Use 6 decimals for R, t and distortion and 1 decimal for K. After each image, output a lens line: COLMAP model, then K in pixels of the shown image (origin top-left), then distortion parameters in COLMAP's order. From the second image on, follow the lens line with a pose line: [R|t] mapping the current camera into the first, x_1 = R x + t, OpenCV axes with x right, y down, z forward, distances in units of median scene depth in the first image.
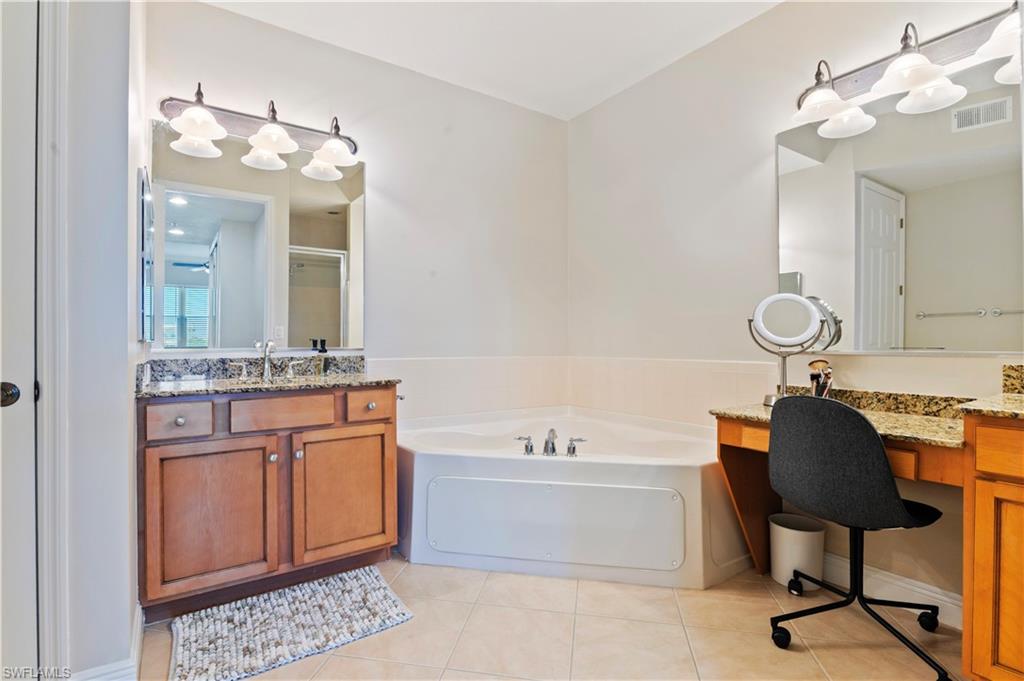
lens RADIAL K [[461.1, 0, 512.0], [0, 461.1, 340.5], [0, 0, 1]] dist [0.011167, -0.000159]
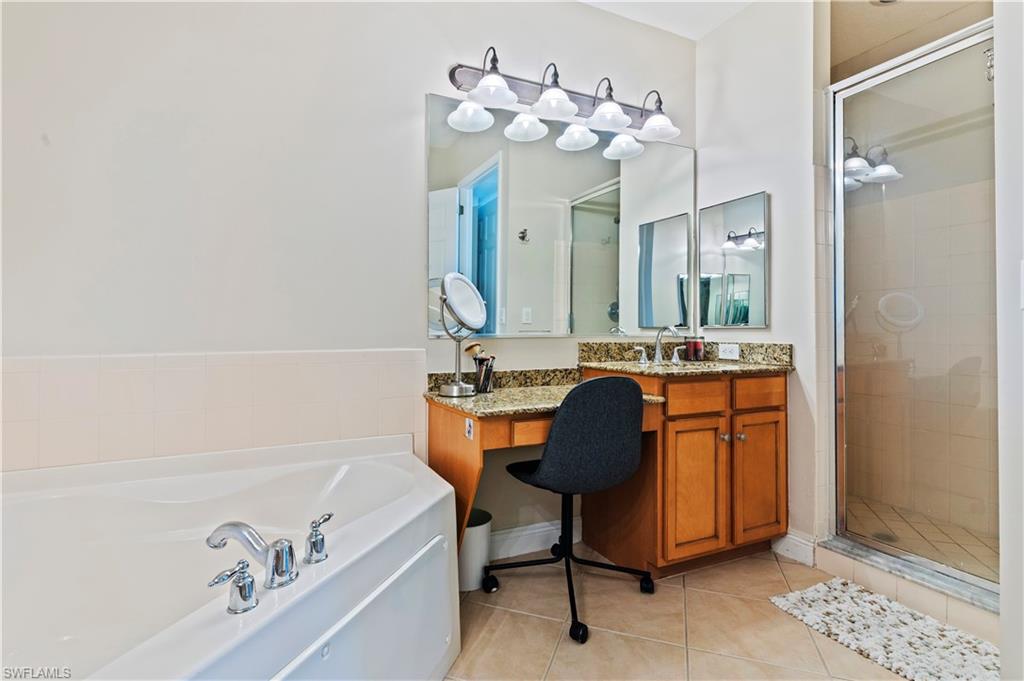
lens RADIAL K [[477.3, 0, 510.5], [0, 477.3, 325.3], [0, 0, 1]] dist [0.000268, -0.000088]
pose [[0.208656, 0.014471, 0.977882, -0.365653], [-0.004007, 0.999895, -0.013942, 0.018640], [-0.977981, -0.001009, 0.208692, 0.814357]]
